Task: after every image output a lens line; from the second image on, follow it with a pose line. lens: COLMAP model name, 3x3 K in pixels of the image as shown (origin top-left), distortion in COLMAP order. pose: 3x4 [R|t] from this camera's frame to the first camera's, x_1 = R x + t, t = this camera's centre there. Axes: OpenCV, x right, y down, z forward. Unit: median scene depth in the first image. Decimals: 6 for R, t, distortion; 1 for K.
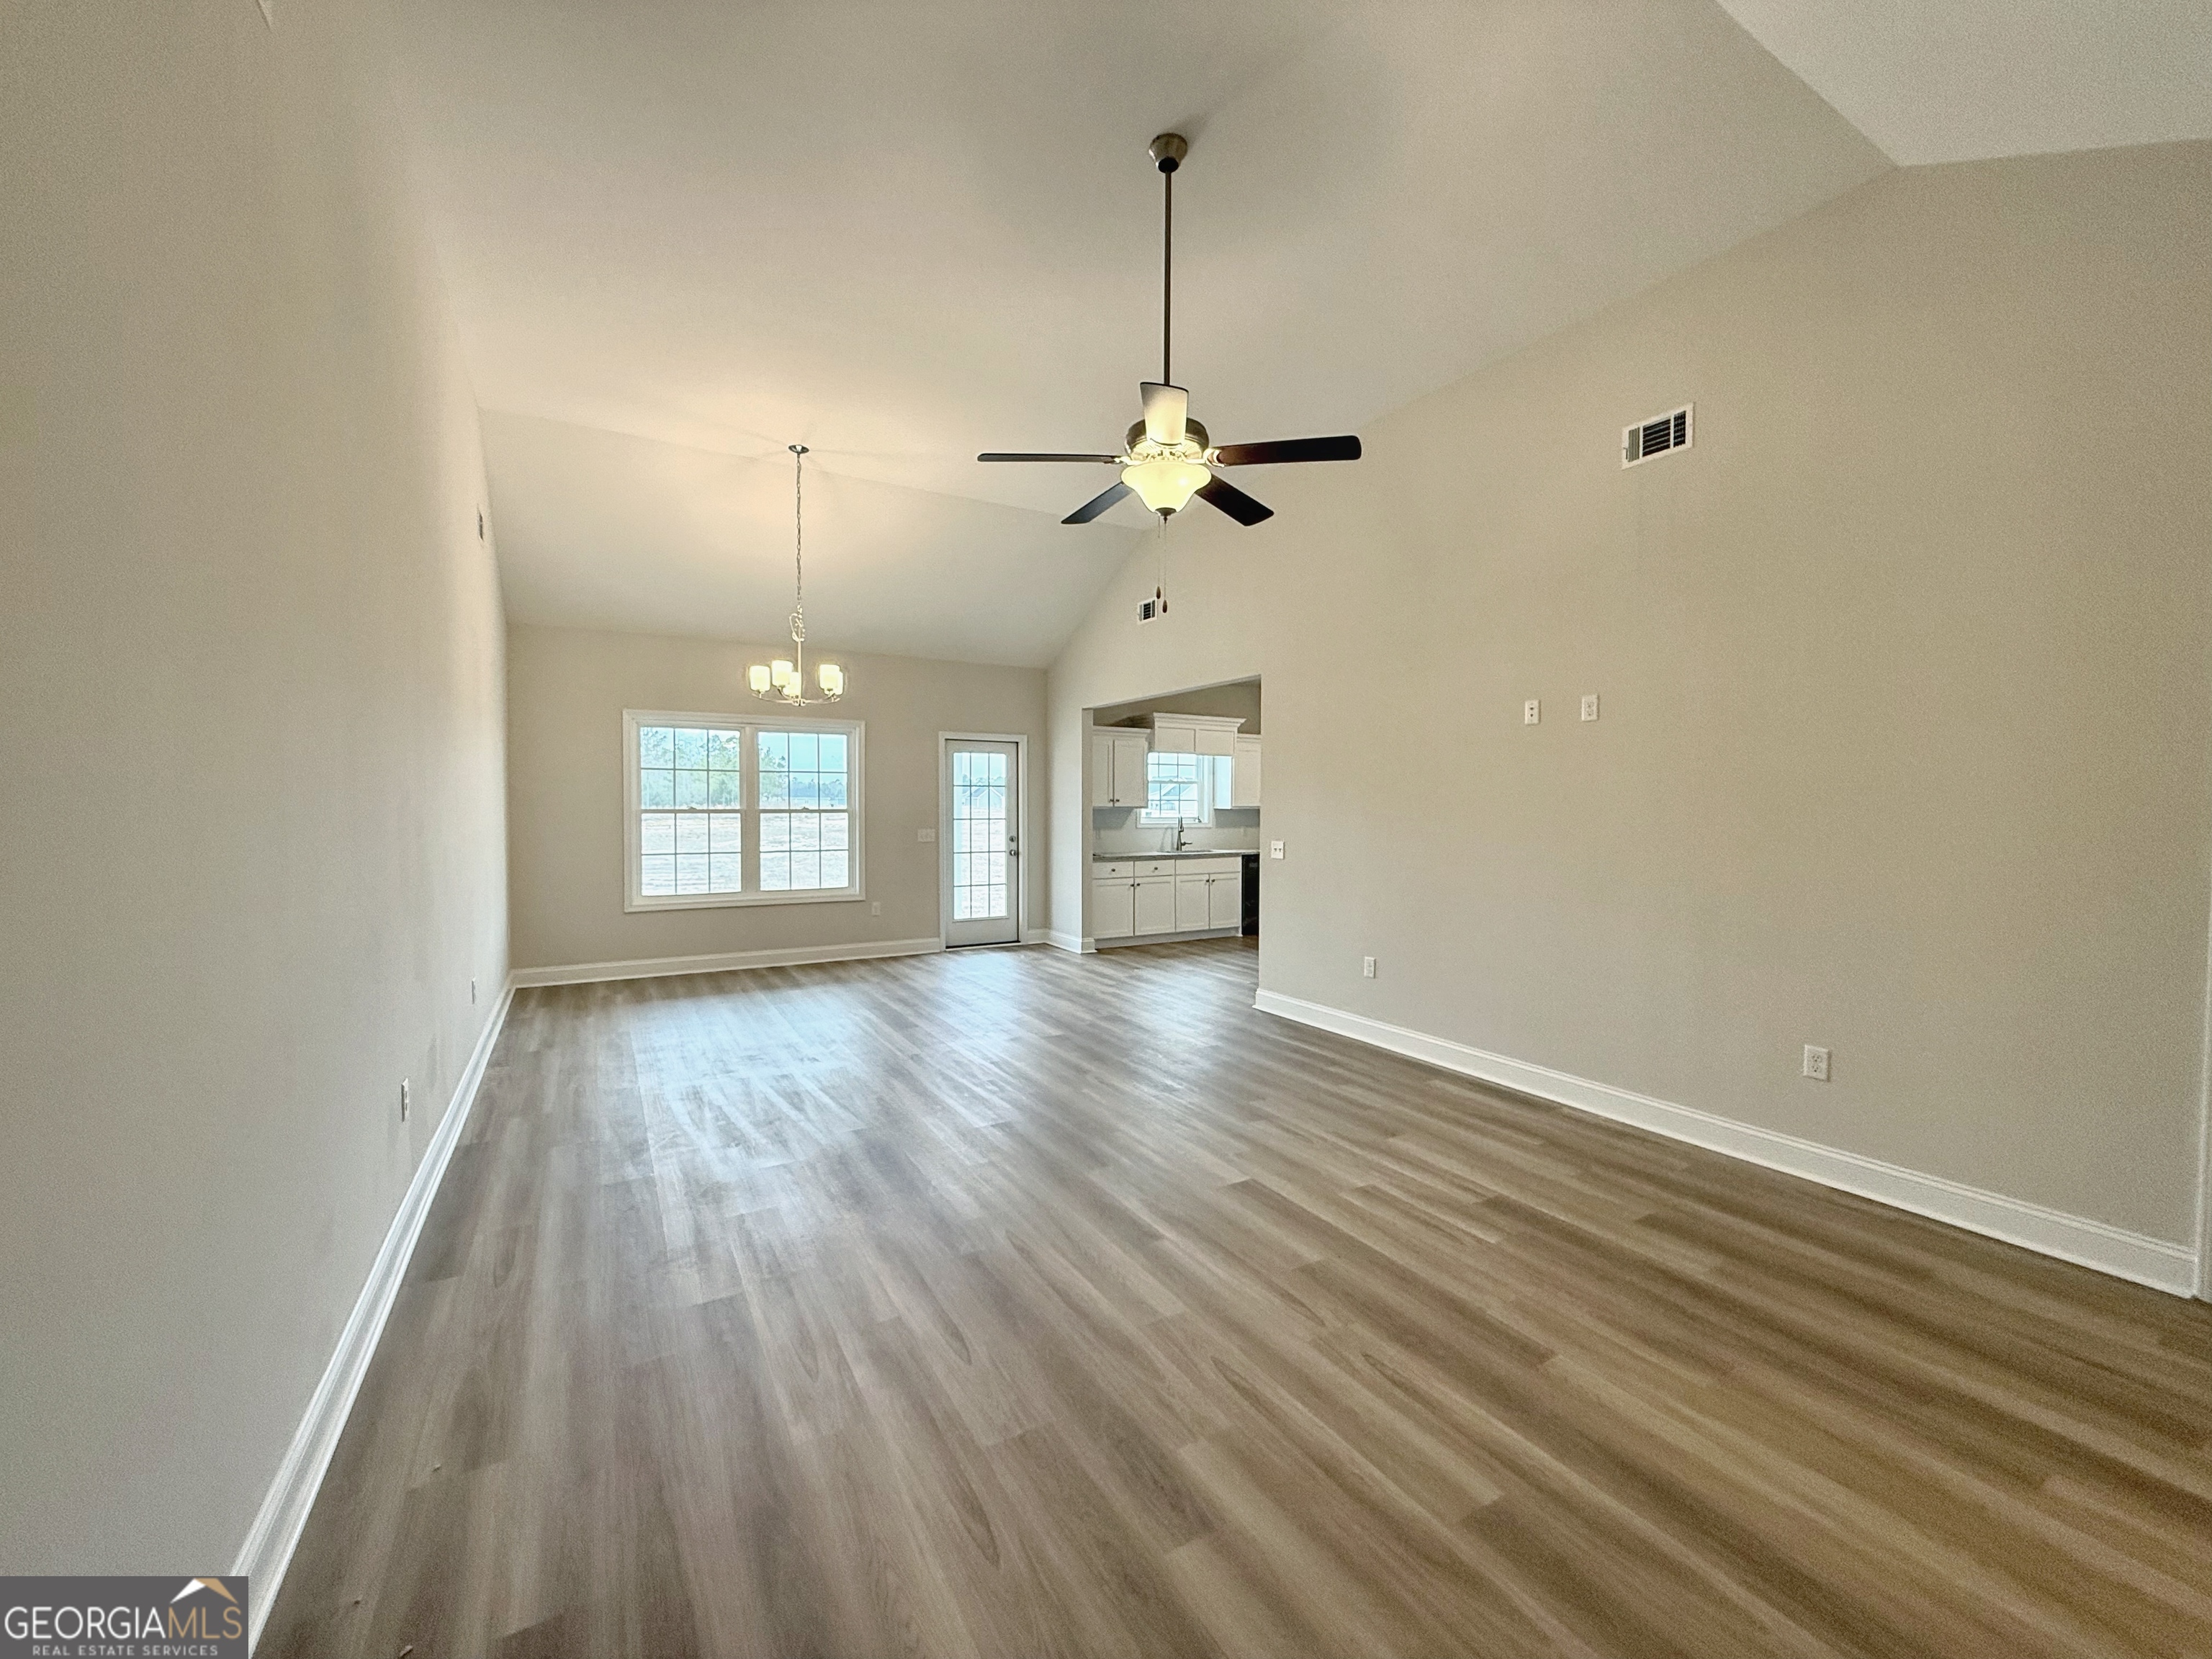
lens RADIAL K [[882.3, 0, 1099.9], [0, 882.3, 825.7], [0, 0, 1]] dist [-0.000458, 0.000352]
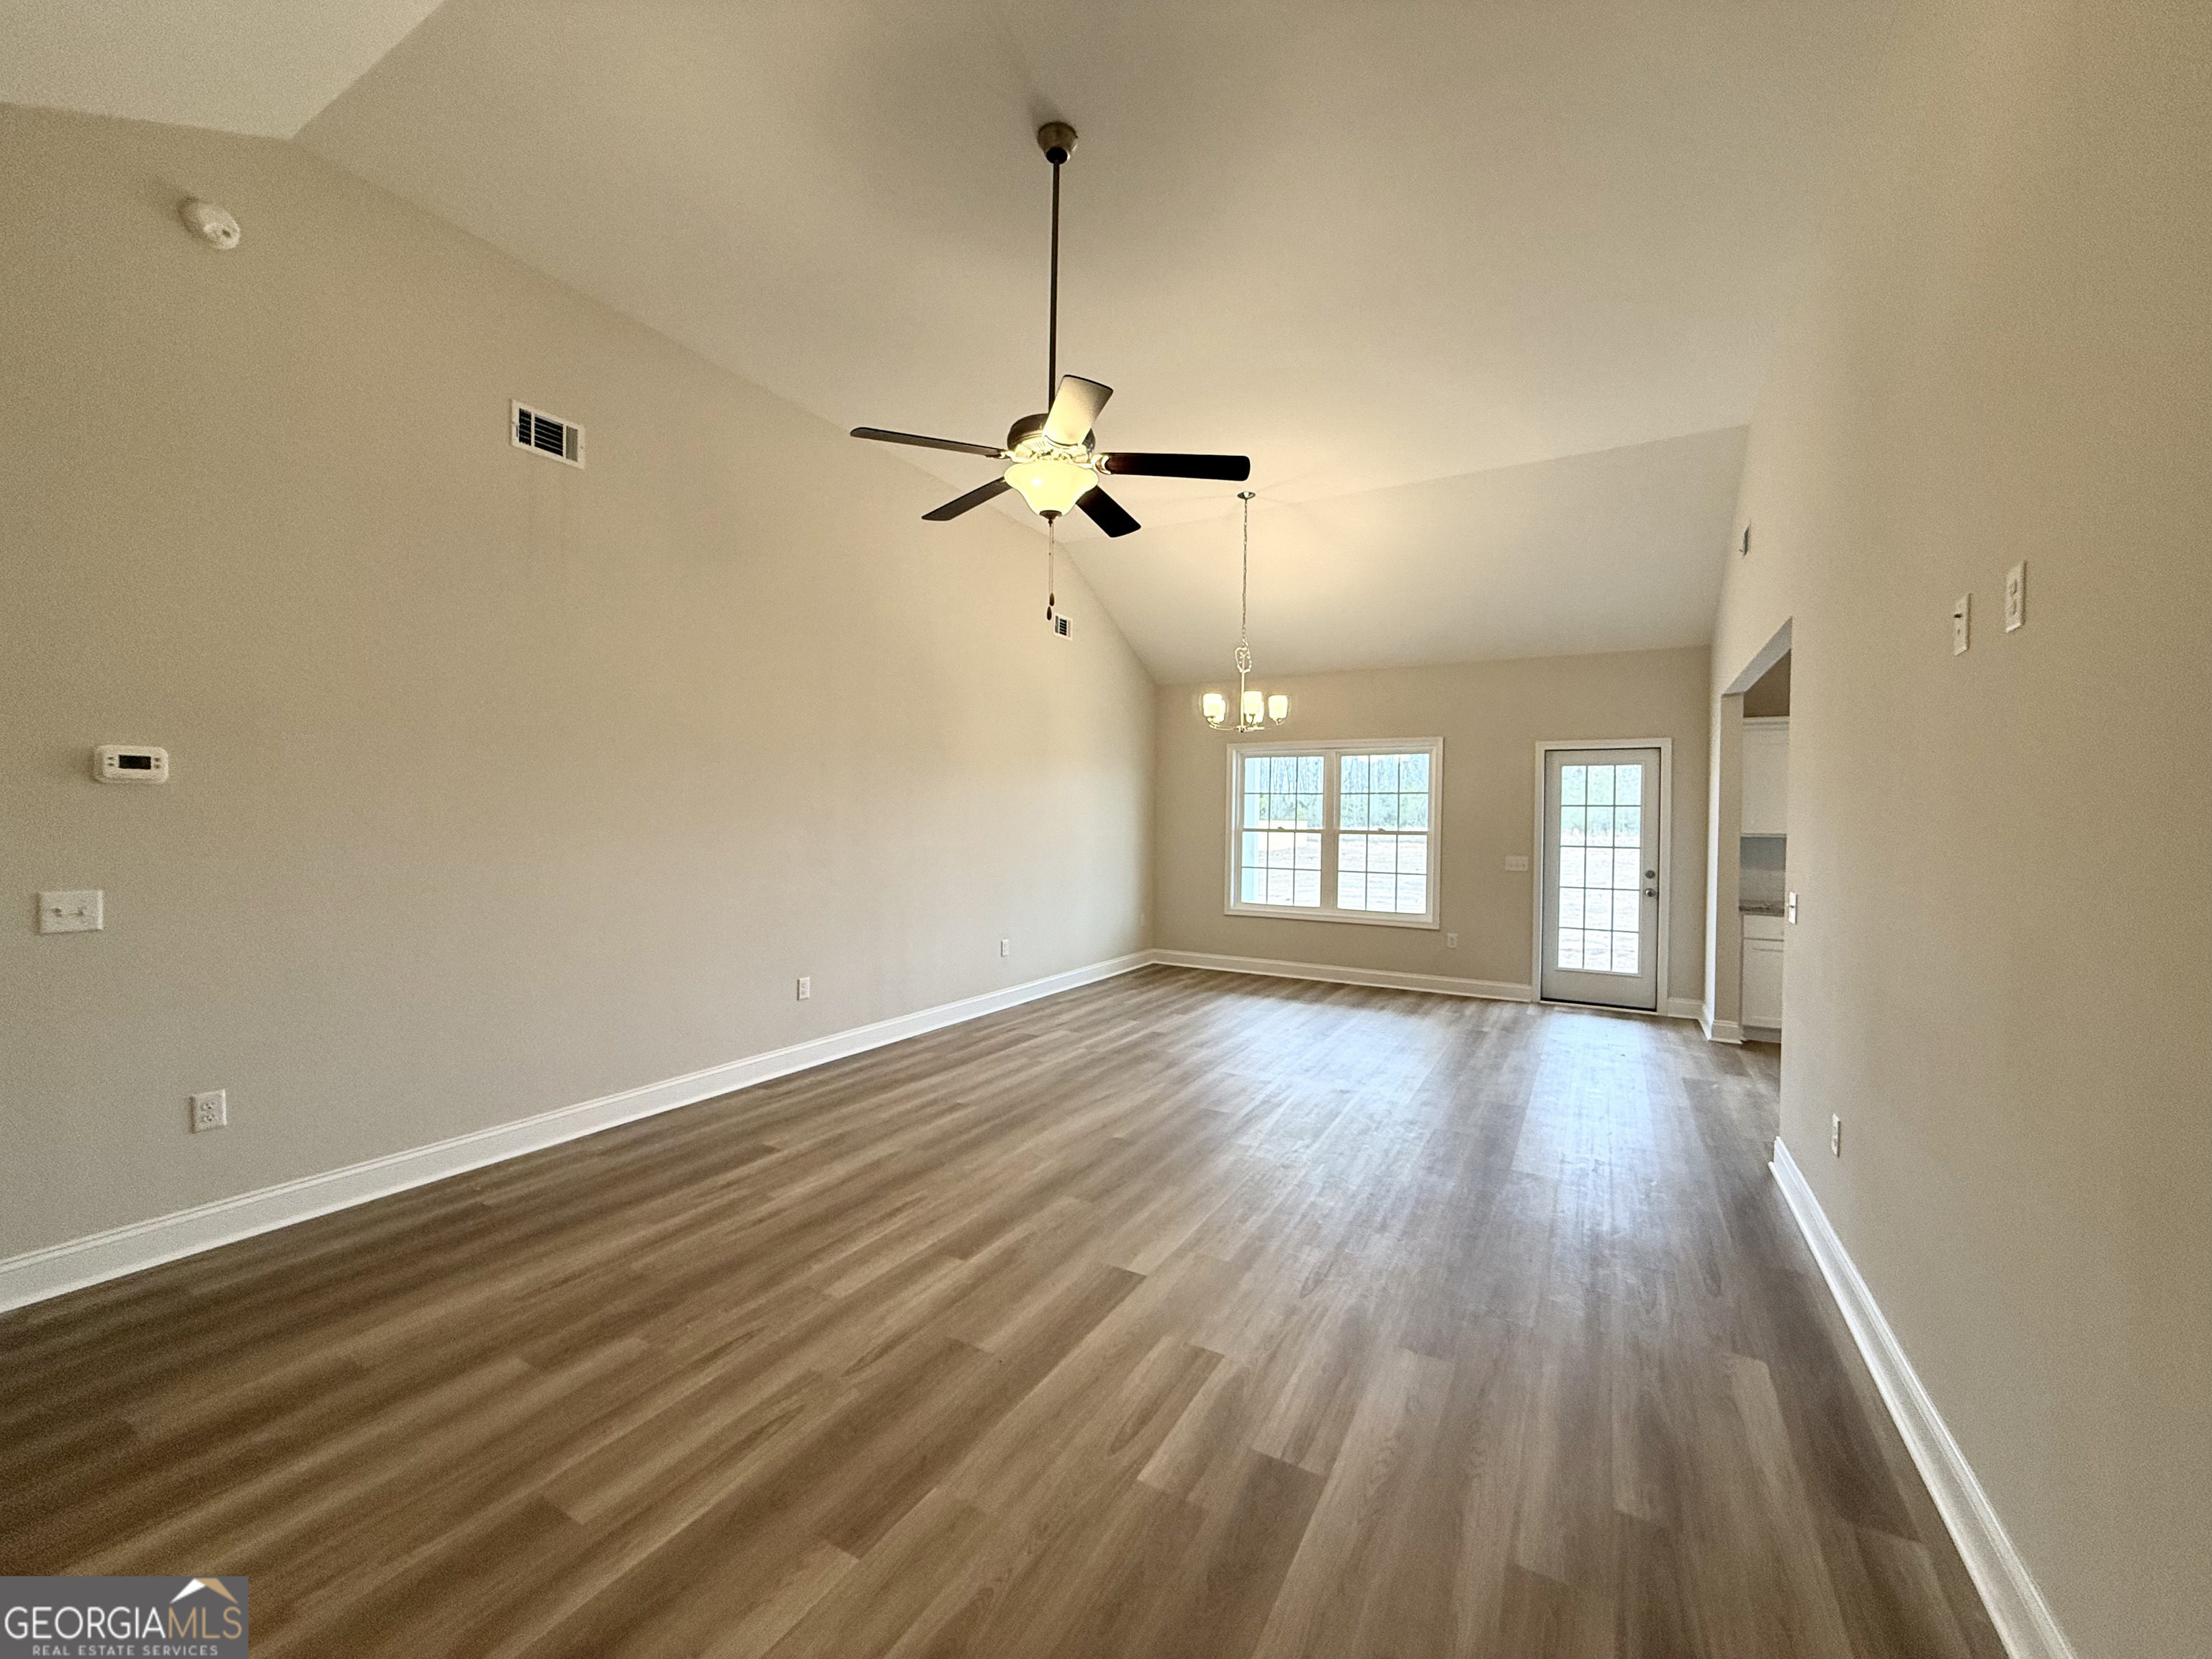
lens RADIAL K [[881.0, 0, 1098.6], [0, 881.0, 828.0], [0, 0, 1]] dist [0.000183, 0.000046]
pose [[0.501072, 0.011917, -0.865323, 0.354194], [-0.034345, 0.999391, -0.006124, -0.004605], [0.864724, 0.032788, 0.501177, 0.221521]]
